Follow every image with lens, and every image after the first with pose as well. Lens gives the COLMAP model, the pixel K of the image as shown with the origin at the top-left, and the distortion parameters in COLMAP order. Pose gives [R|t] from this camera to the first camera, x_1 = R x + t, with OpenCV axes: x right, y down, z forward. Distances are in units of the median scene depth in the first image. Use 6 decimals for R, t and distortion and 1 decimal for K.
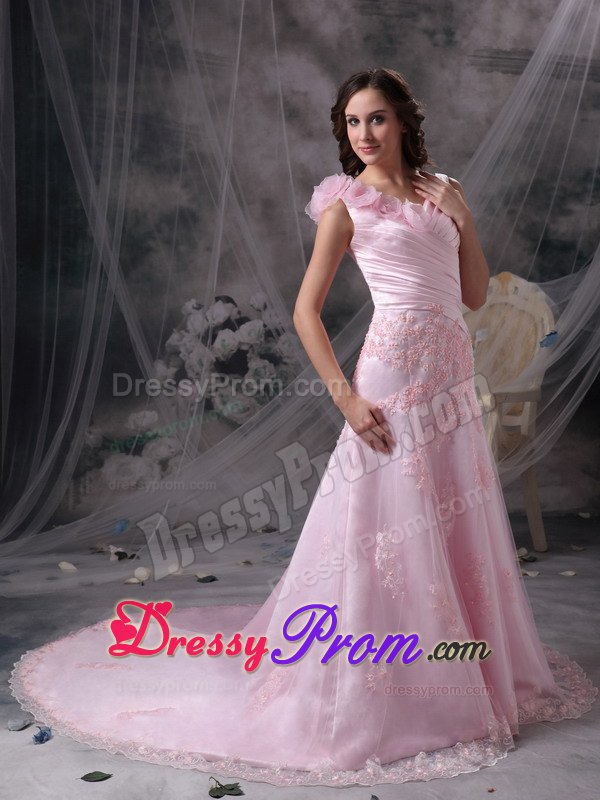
lens RADIAL K [[1481.5, 0, 300.0], [0, 1481.5, 400.0], [0, 0, 1]] dist [-0.014734, -0.136820]
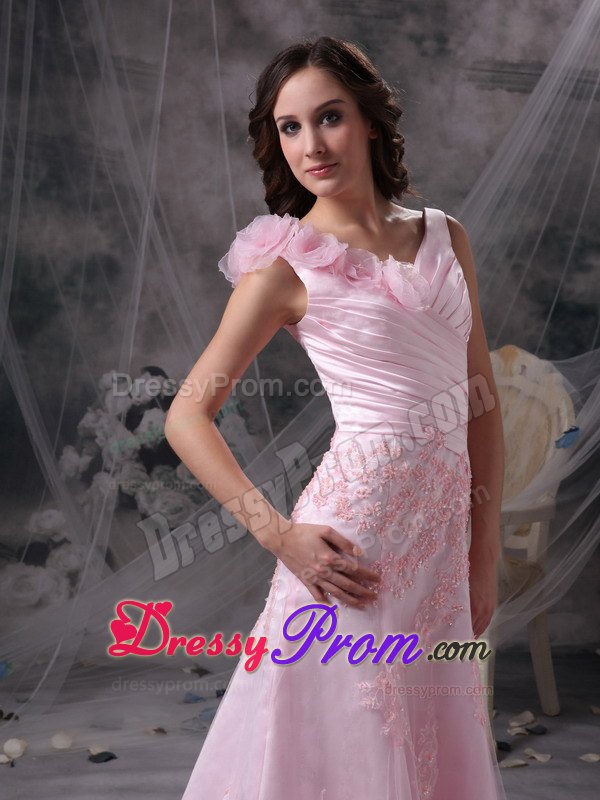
lens RADIAL K [[1433.1, 0, 300.4], [0, 1433.1, 431.0], [0, 0, 1]] dist [0.026490, 0.024946]
pose [[0.999870, 0.015371, 0.004828, 0.024950], [-0.015328, 0.999845, -0.008698, -0.030414], [-0.004961, 0.008623, 0.999951, 0.232403]]
